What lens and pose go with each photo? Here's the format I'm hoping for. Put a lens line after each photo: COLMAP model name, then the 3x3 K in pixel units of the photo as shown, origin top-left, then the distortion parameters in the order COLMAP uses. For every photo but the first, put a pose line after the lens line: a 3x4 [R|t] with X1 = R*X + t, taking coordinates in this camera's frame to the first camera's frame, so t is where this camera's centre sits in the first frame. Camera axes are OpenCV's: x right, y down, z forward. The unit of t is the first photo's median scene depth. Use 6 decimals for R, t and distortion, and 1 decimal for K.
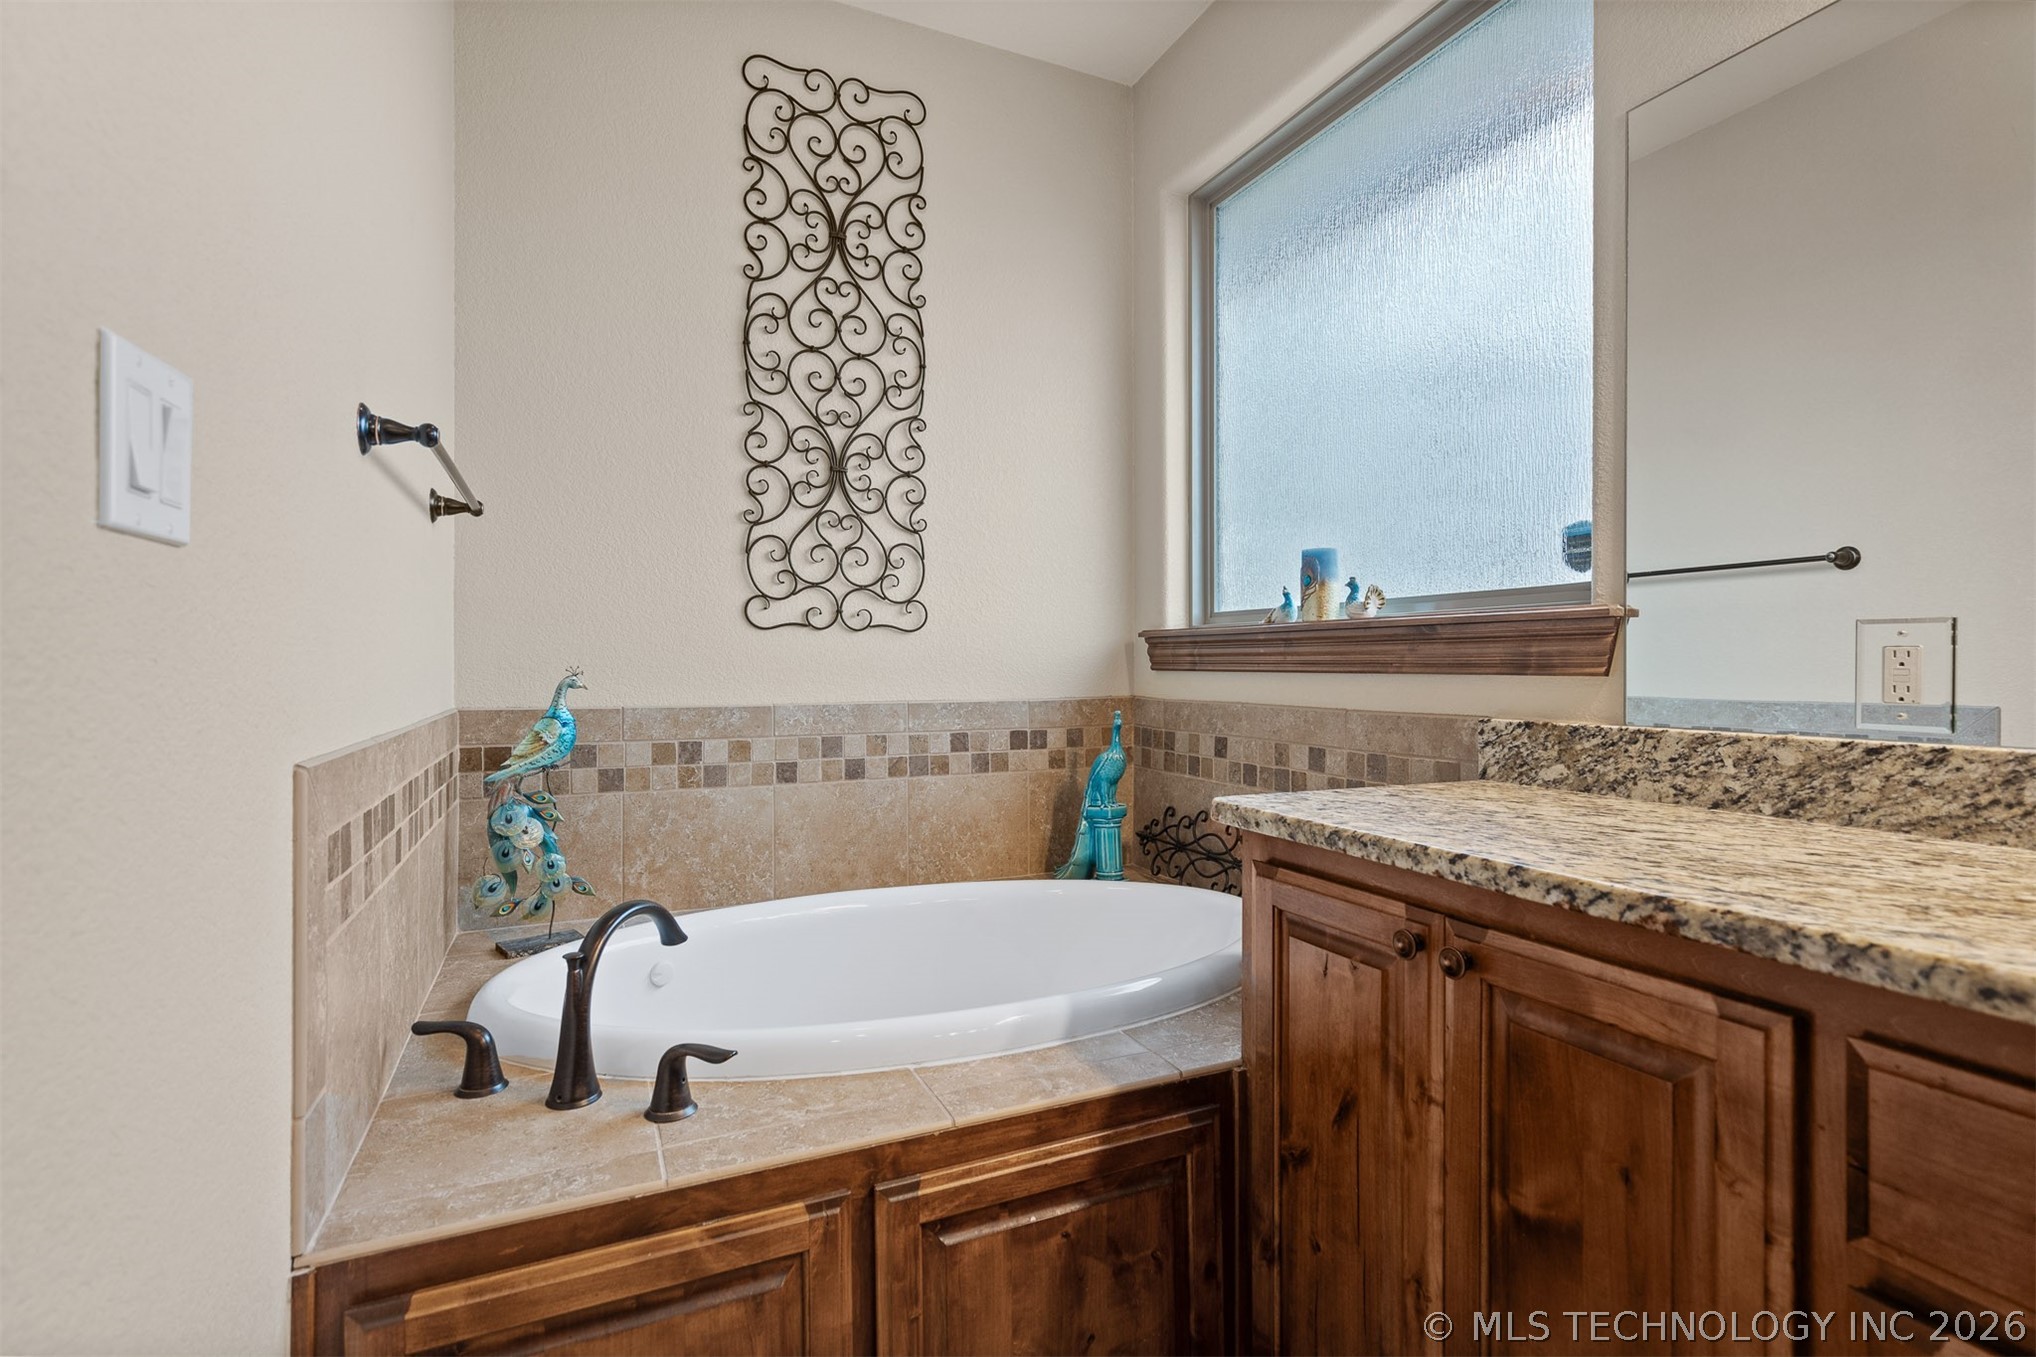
lens RADIAL K [[945.3, 0, 1014.5], [0, 945.3, 665.2], [0, 0, 1]] dist [-0.003033, 0.002743]
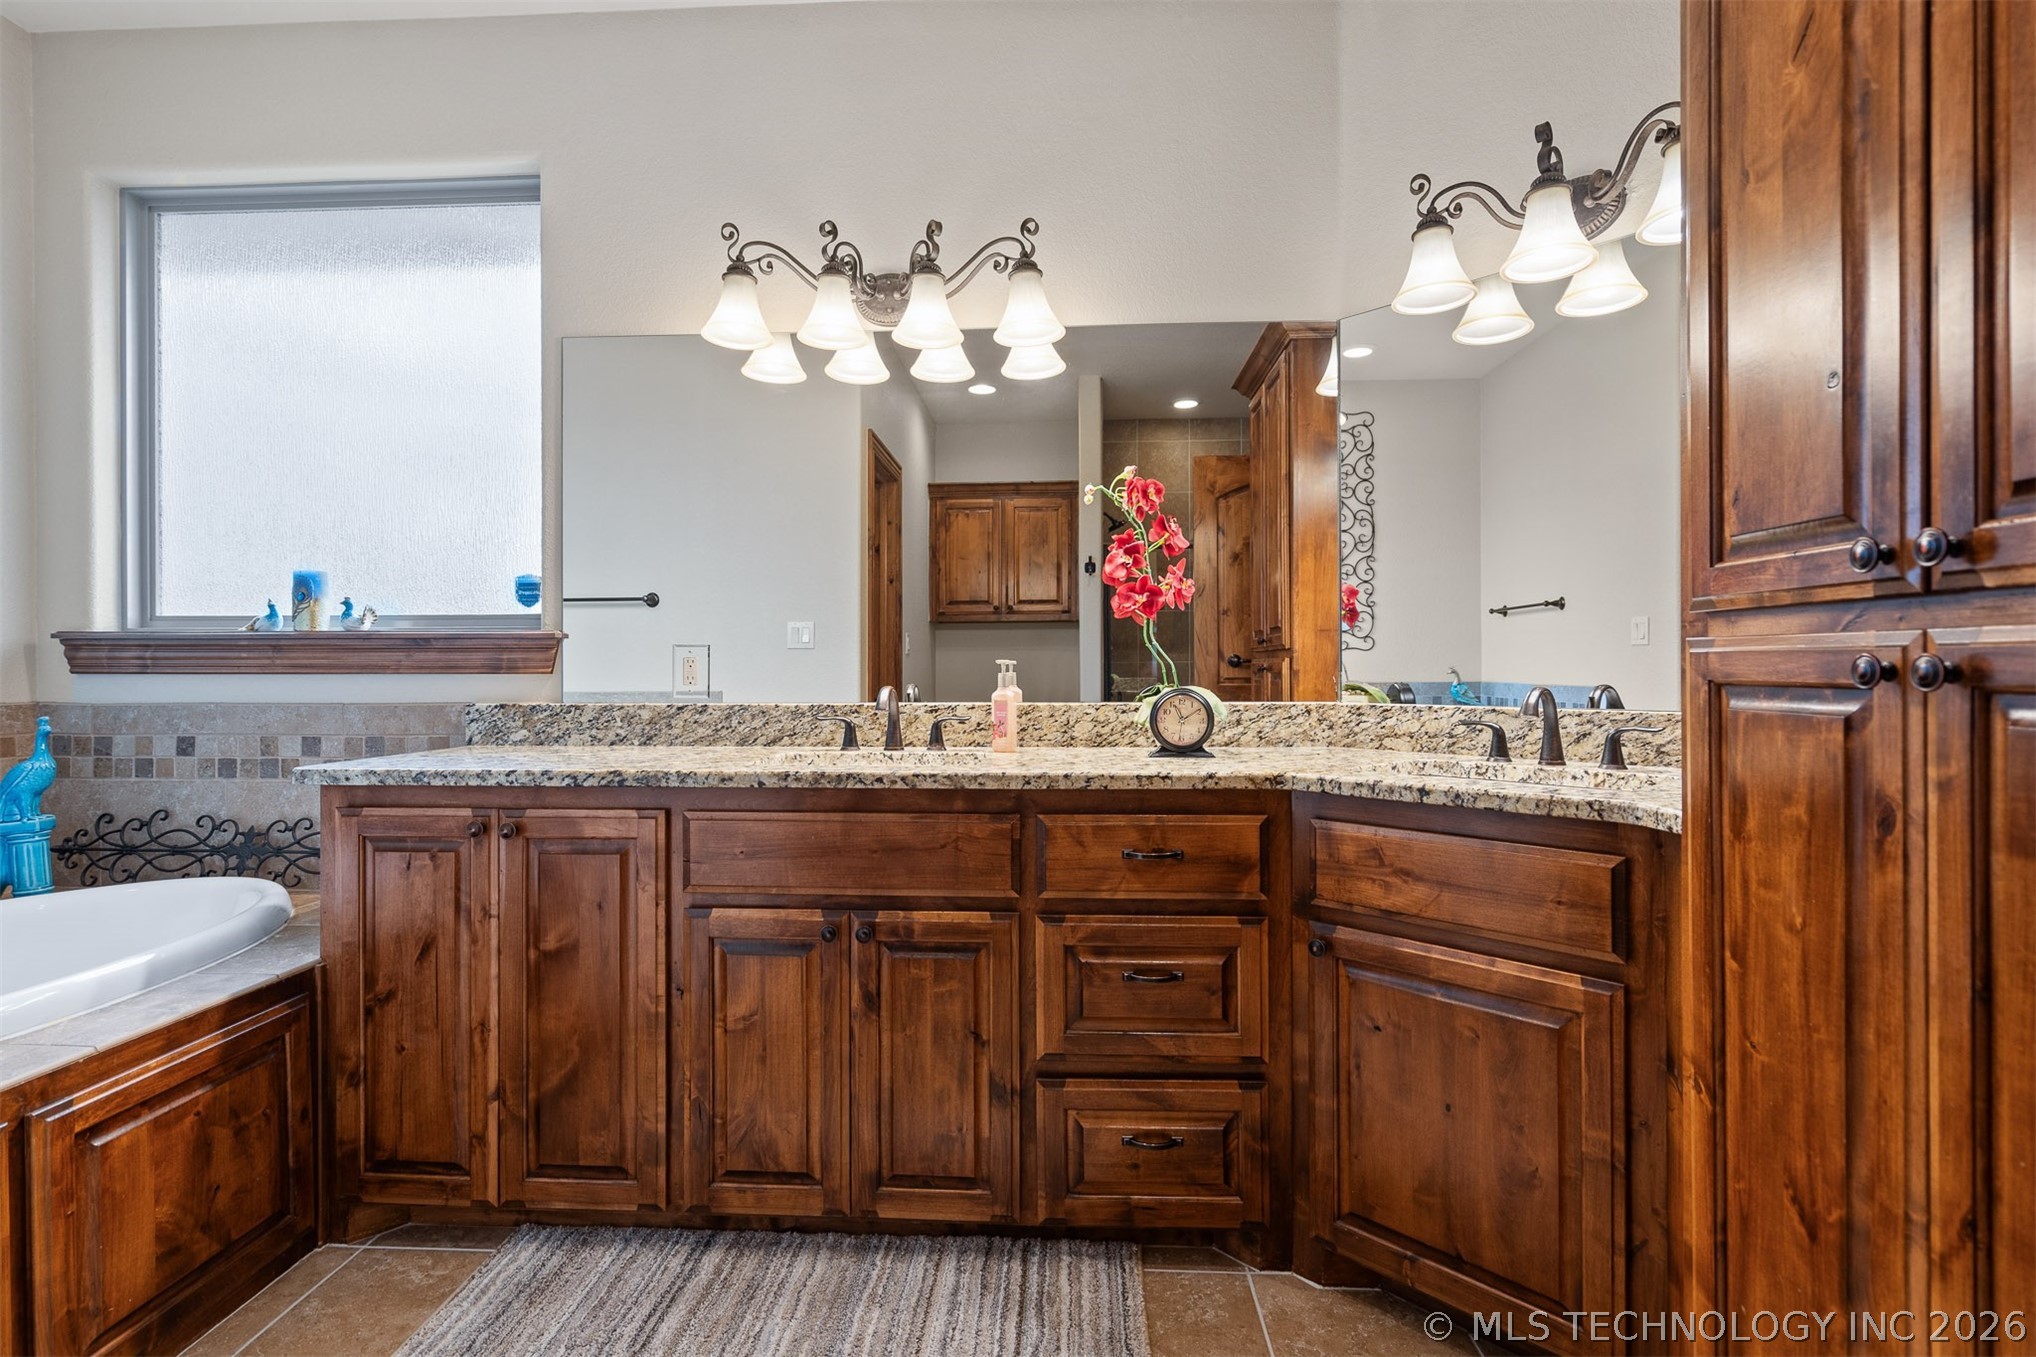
lens RADIAL K [[945.3, 0, 1019.7], [0, 945.3, 668.3], [0, 0, 1]] dist [-0.003033, 0.002743]
pose [[0.441406, -0.002199, 0.897305, -0.575457], [0.002205, 0.999997, 0.001366, 0.001672], [-0.897305, 0.001375, 0.441410, -0.539802]]
